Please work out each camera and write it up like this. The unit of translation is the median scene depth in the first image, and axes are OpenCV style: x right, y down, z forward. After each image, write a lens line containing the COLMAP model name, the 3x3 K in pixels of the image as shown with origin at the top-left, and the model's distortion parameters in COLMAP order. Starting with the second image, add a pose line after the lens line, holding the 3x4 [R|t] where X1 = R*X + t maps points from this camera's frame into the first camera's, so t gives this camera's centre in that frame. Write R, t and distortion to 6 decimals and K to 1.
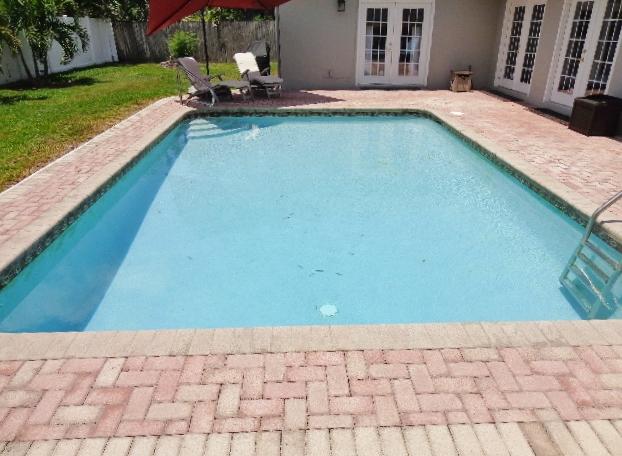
lens RADIAL K [[441.3, 0, 313.3], [0, 441.3, 230.1], [0, 0, 1]] dist [0.001490, 0.009727]
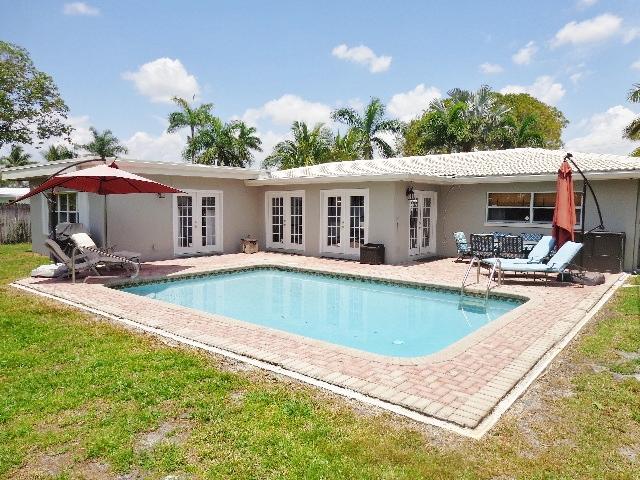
lens RADIAL K [[454.1, 0, 320.3], [0, 454.1, 245.3], [0, 0, 1]] dist [0.001490, 0.009727]
pose [[0.651257, -0.060251, 0.756462, -0.587276], [0.319128, 0.926156, -0.200978, 0.008380], [-0.688492, 0.372297, 0.622393, -0.013889]]
